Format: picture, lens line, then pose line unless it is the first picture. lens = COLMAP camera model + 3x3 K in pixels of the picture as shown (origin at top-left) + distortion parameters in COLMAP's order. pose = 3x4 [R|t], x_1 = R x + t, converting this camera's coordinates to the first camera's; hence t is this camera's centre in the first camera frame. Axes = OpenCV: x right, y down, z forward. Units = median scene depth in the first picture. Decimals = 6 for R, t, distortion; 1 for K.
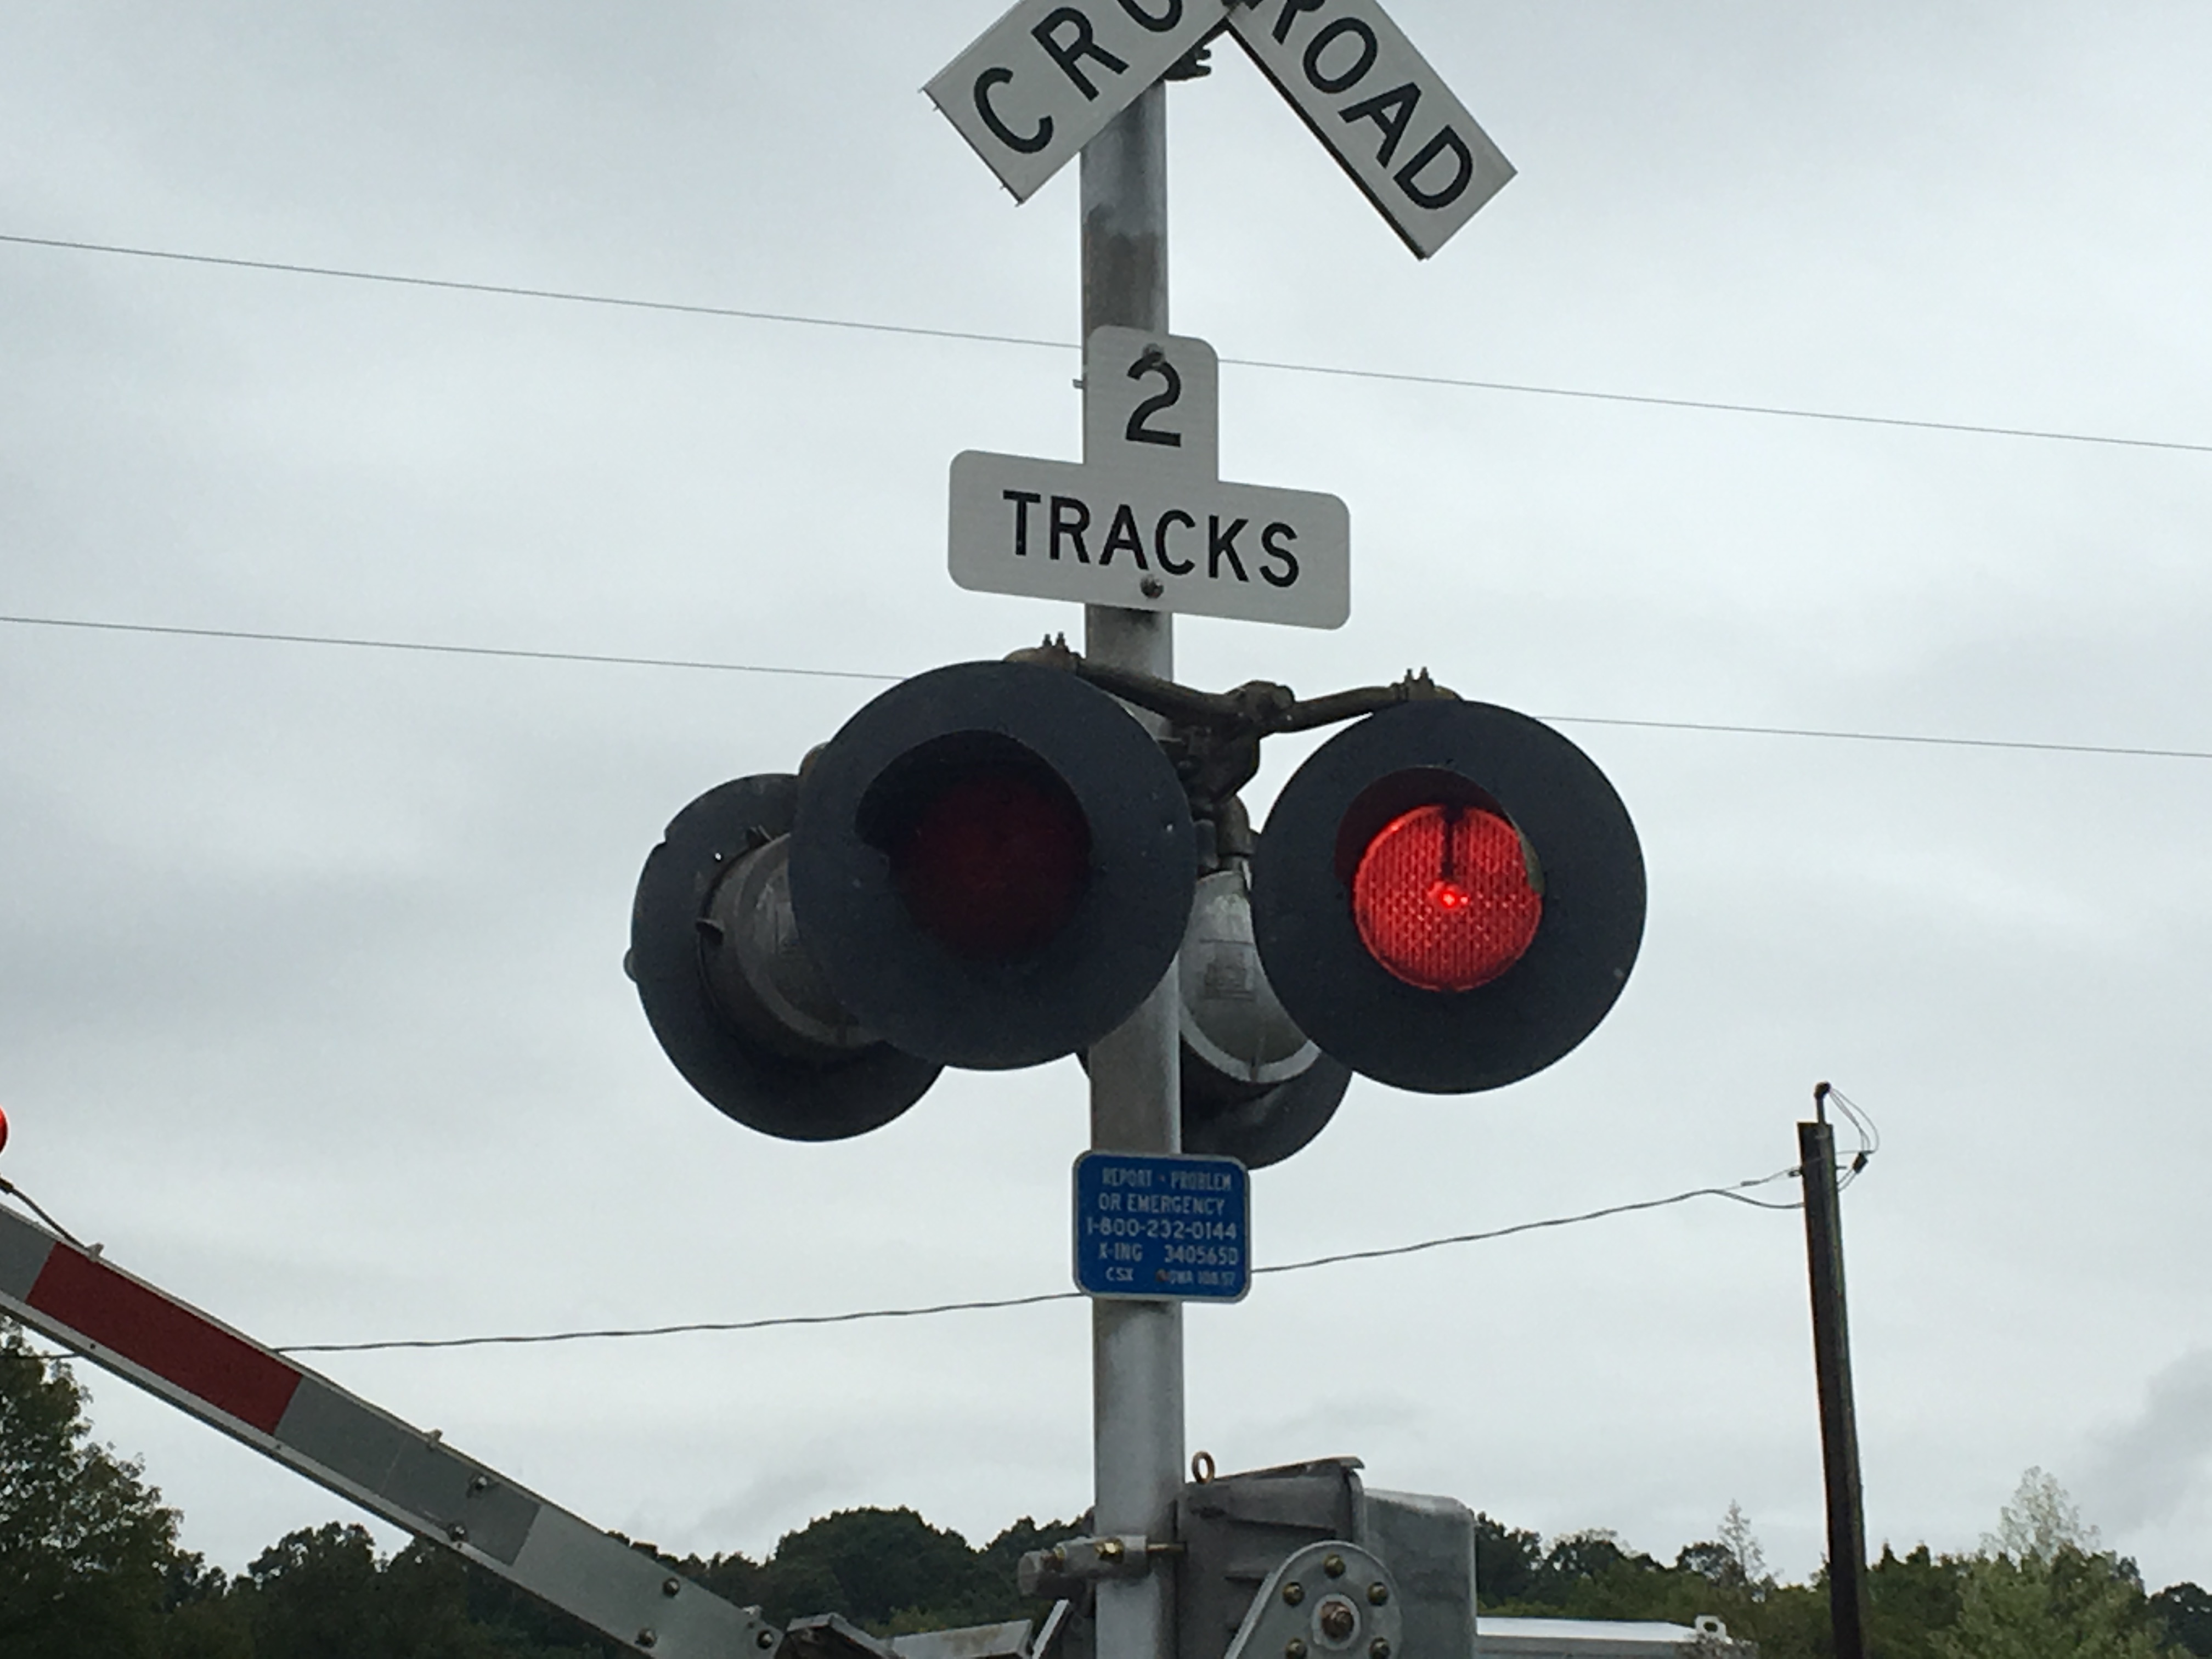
lens RADIAL K [[5508.2, 0, 1063.8], [0, 5508.2, 769.7], [0, 0, 1]] dist [0.086551, 0.000000]
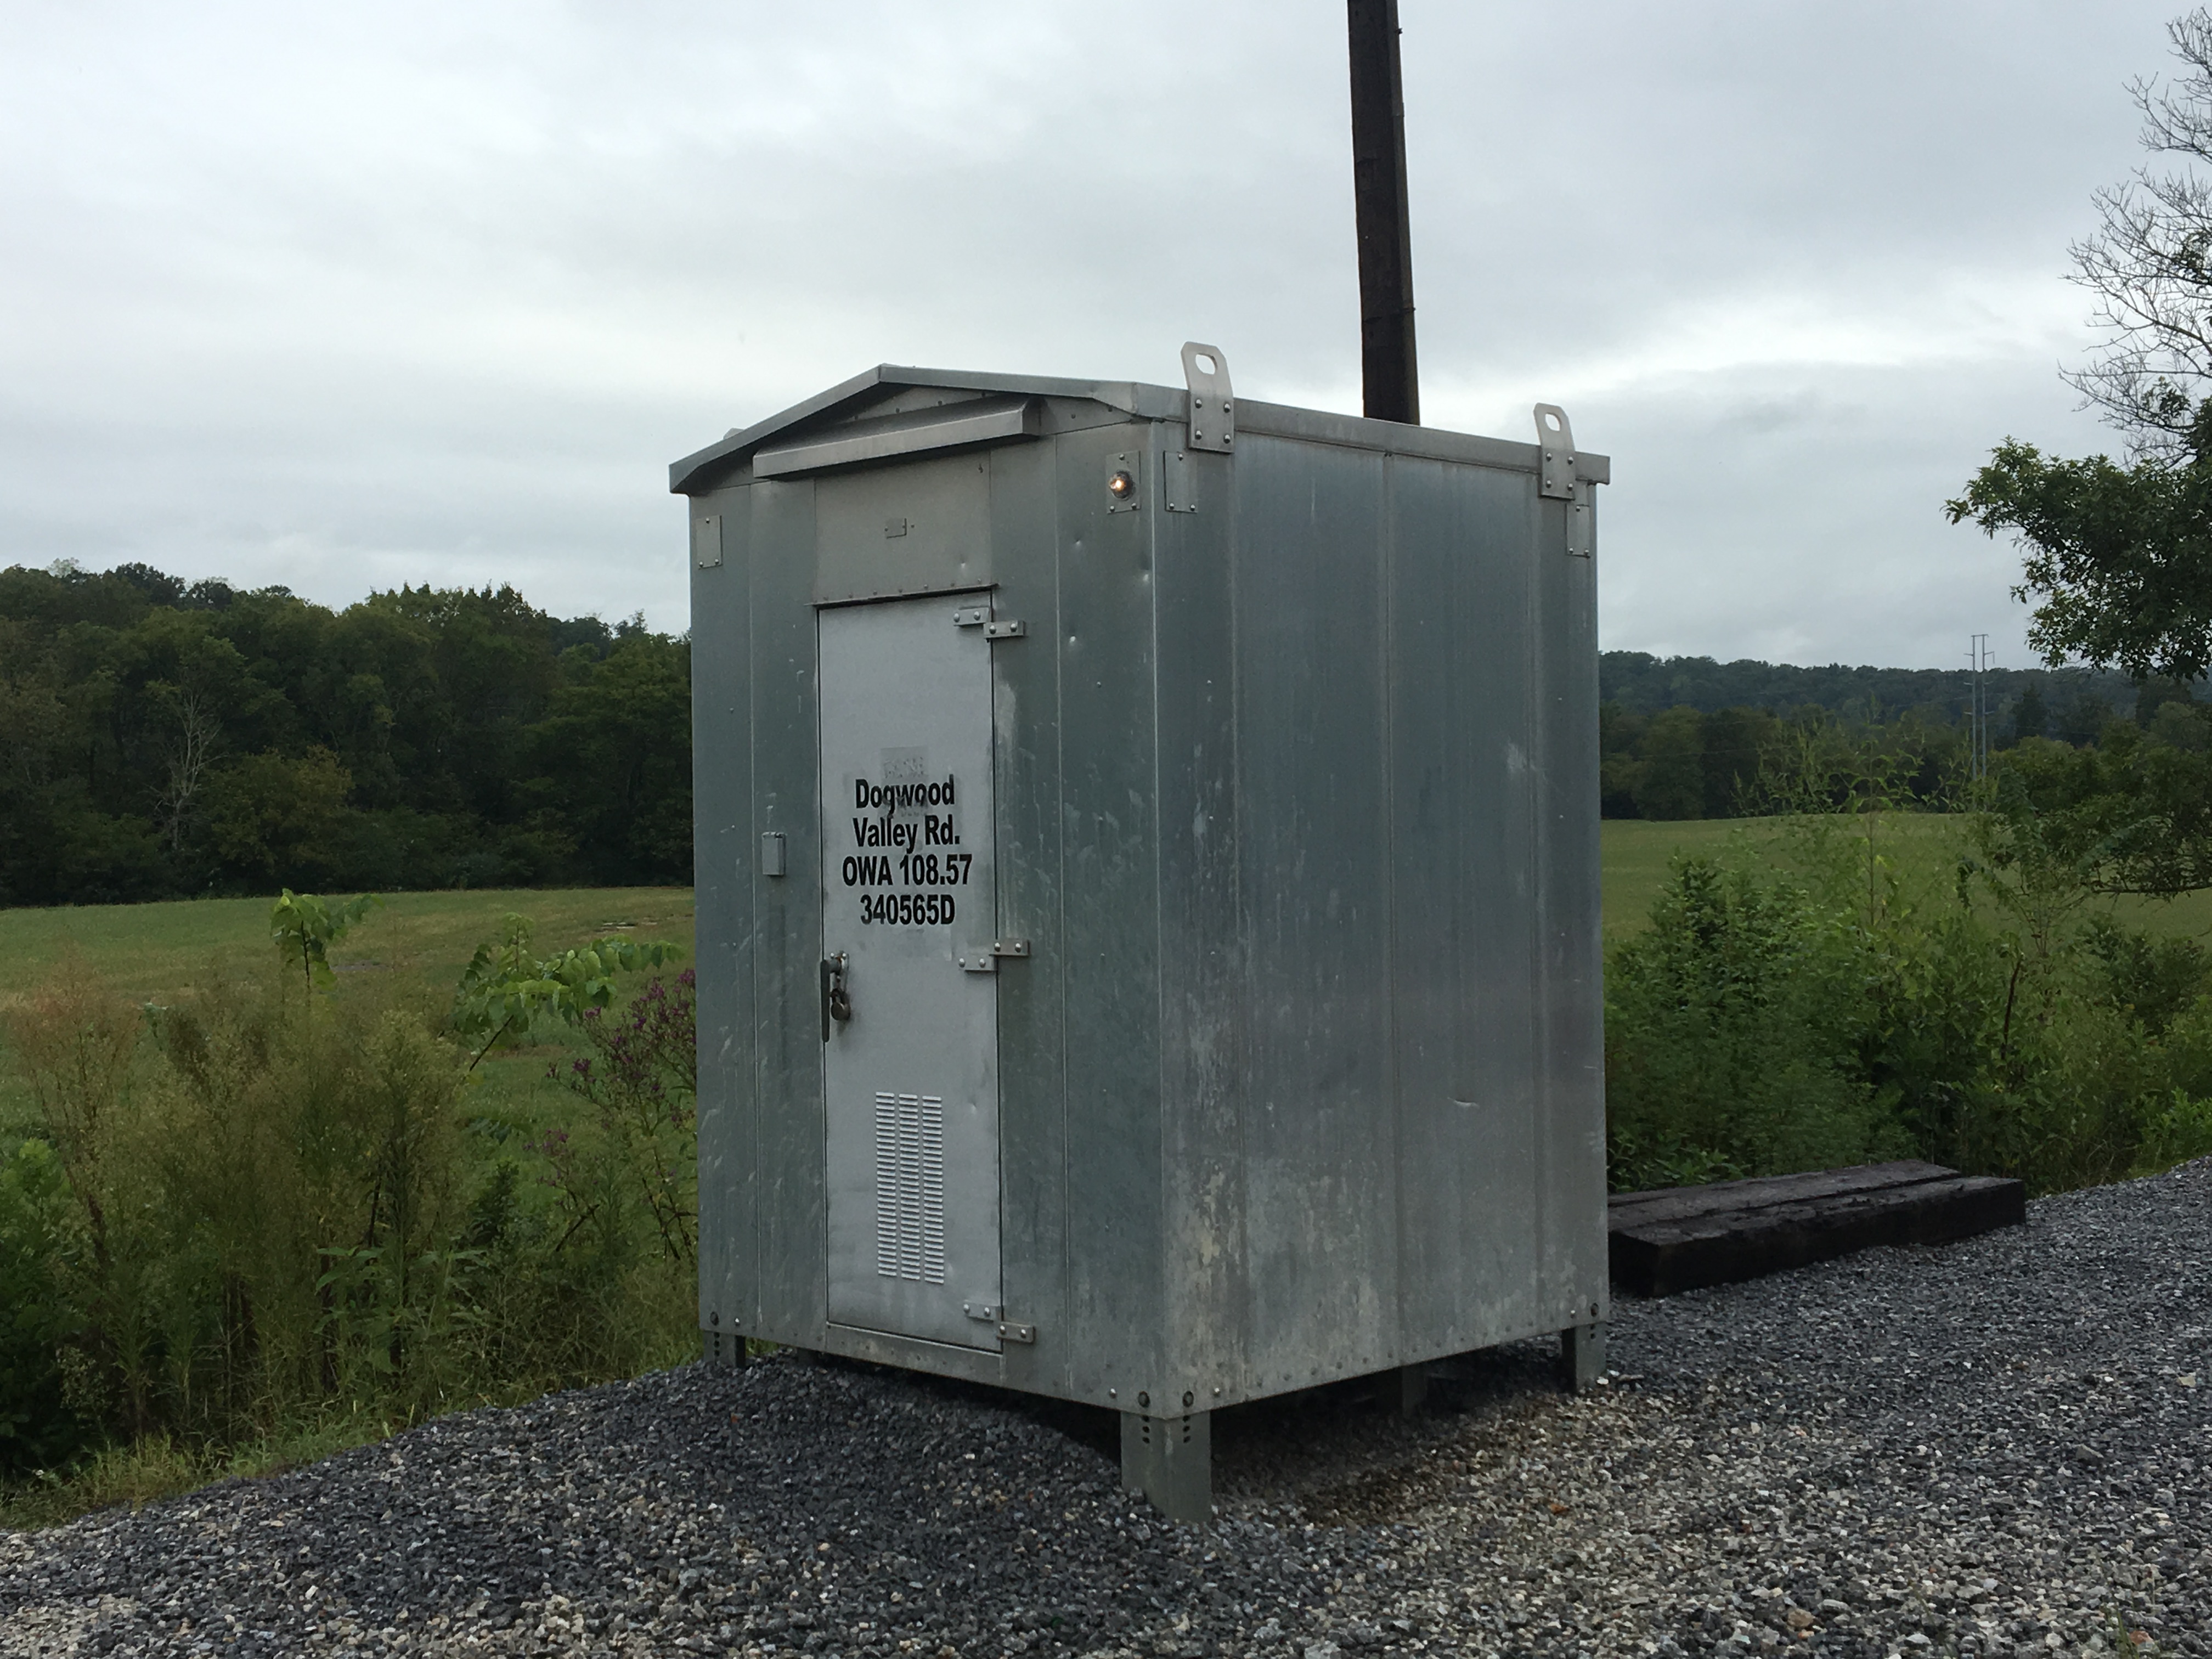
lens RADIAL K [[2746.4, 0, 1107.1], [0, 2746.4, 827.8], [0, 0, 1]] dist [0.032632, 0.000000]
pose [[0.915915, -0.007232, 0.401307, -0.113361], [-0.081469, 0.975675, 0.203522, 0.394379], [-0.393017, -0.219103, 0.893046, 2.074907]]
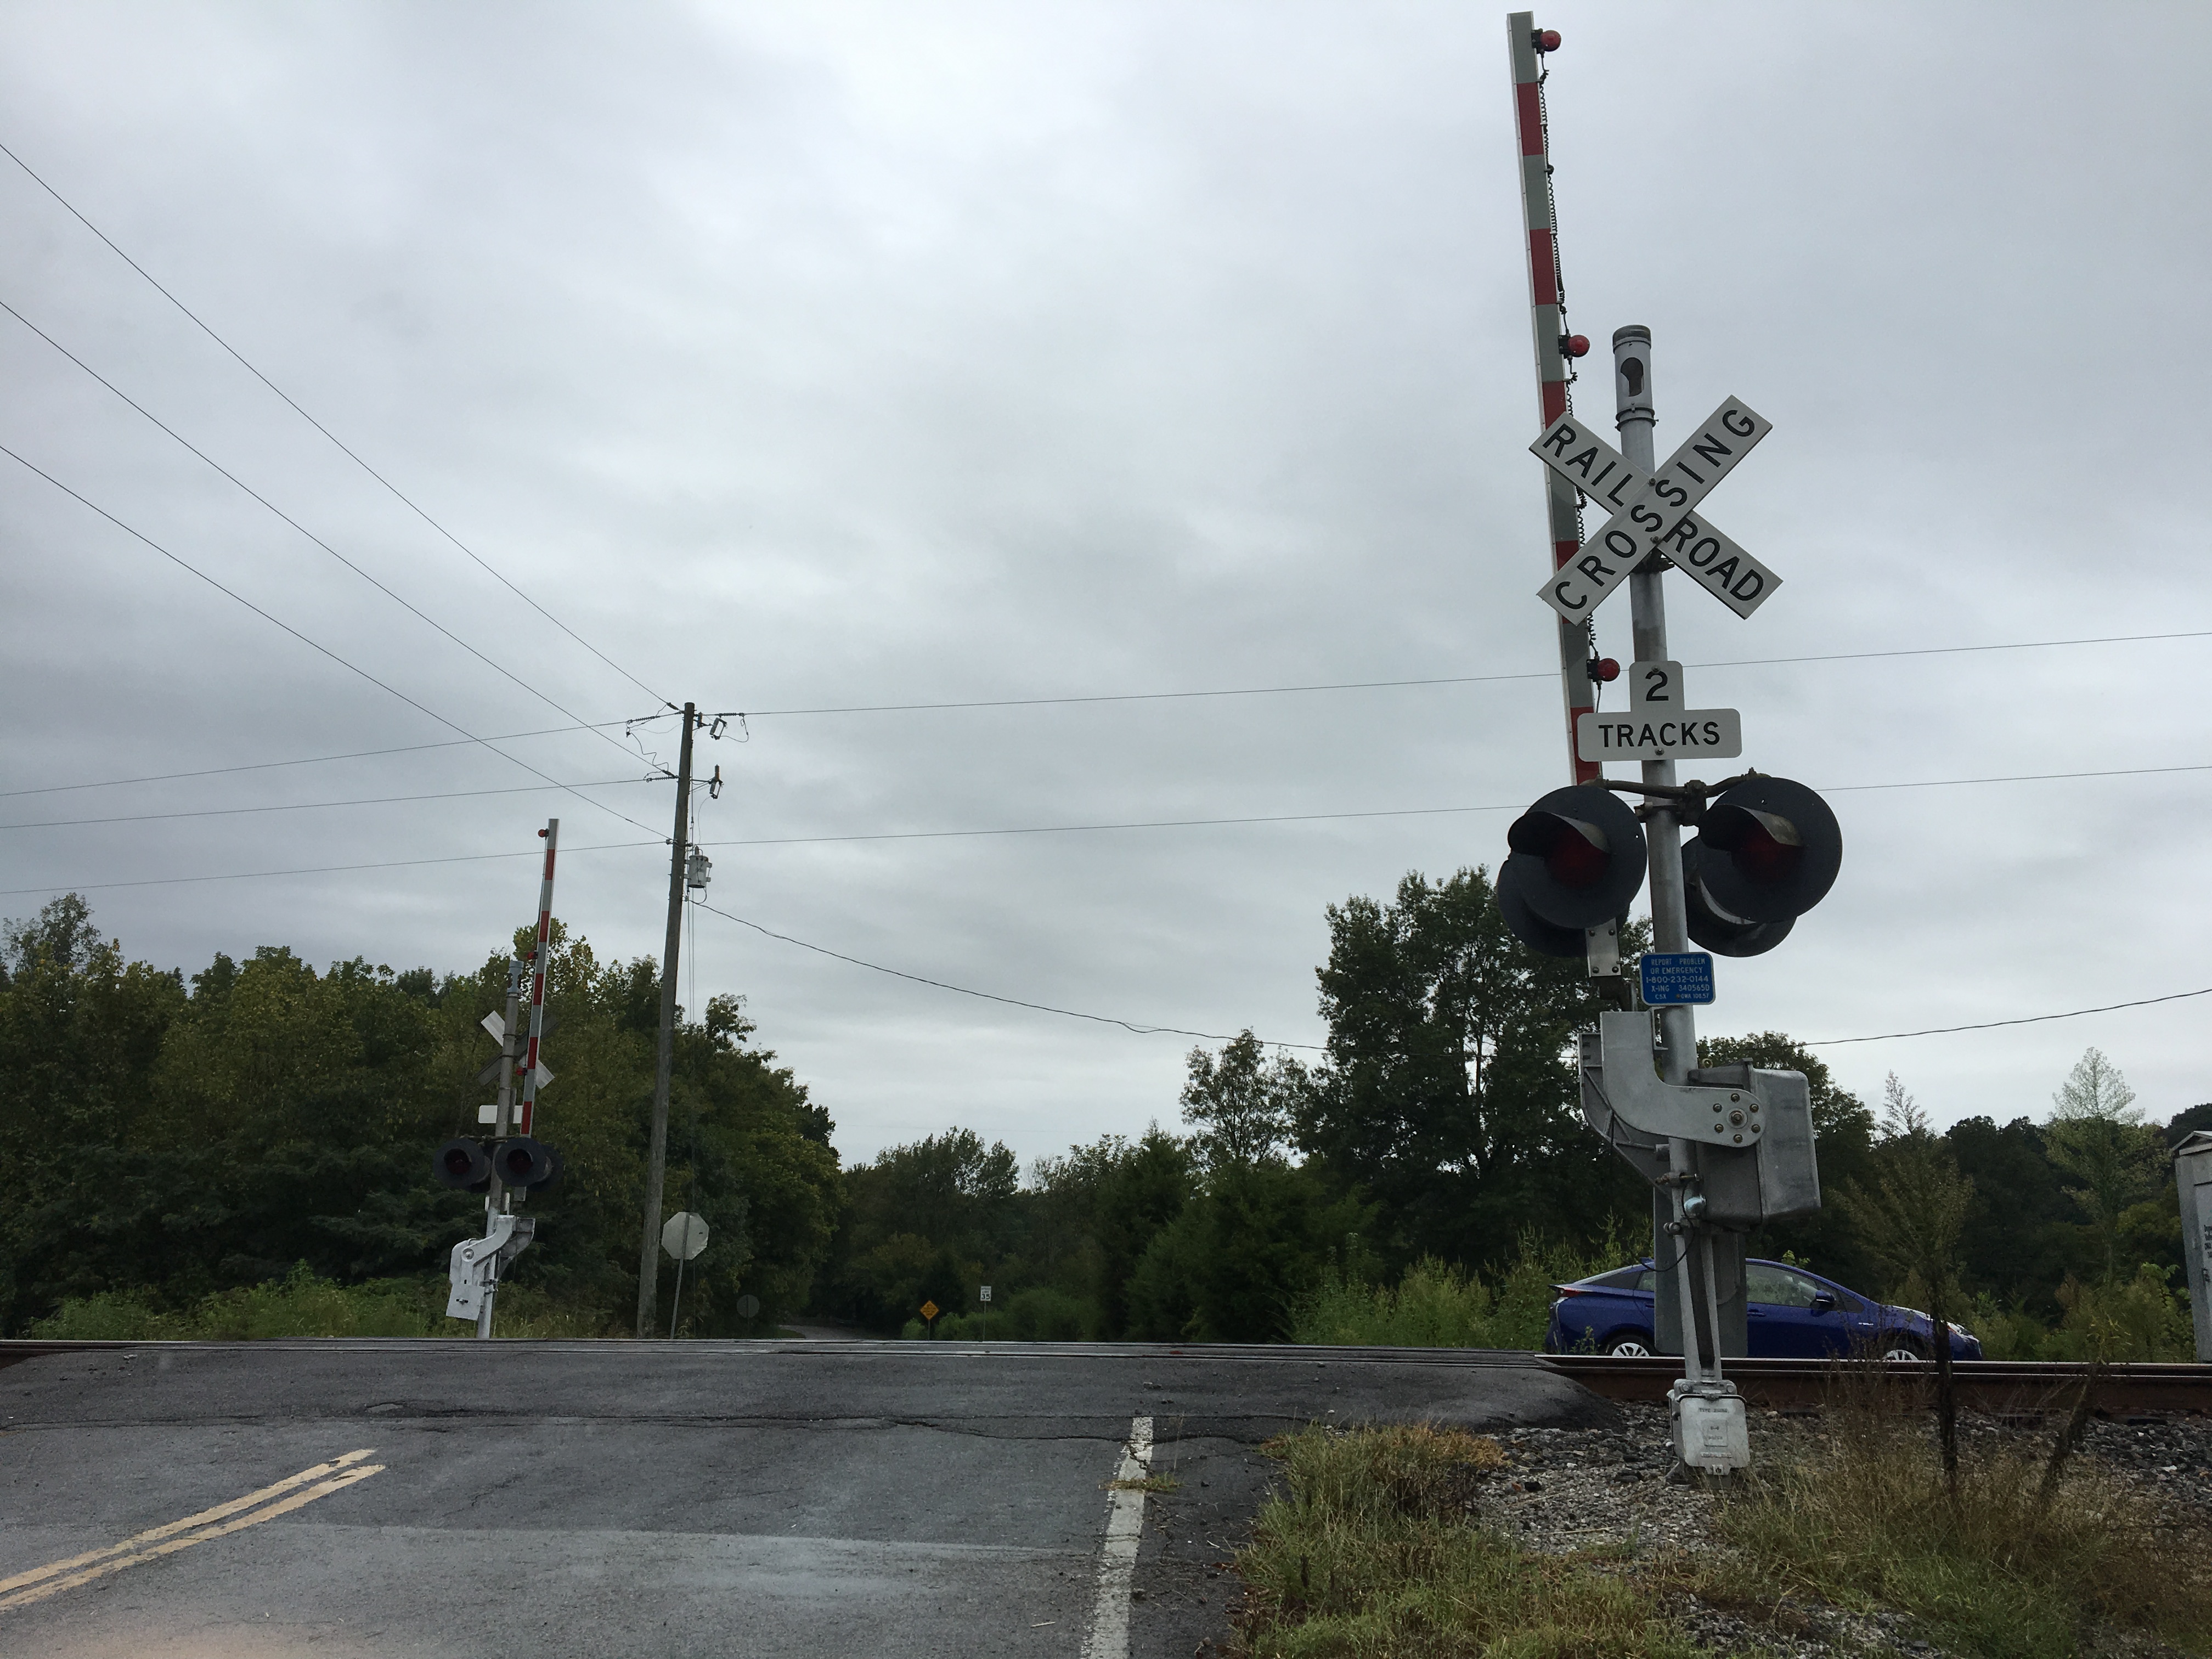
lens RADIAL K [[1872.9, 0, 1083.8], [0, 1872.9, 805.1], [0, 0, 1]] dist [0.078224, -0.113812]
pose [[0.841192, -0.119944, -0.527265, 0.271232], [0.102849, 0.992778, -0.061756, 0.022997], [0.530865, -0.002280, 0.847453, 0.030311]]
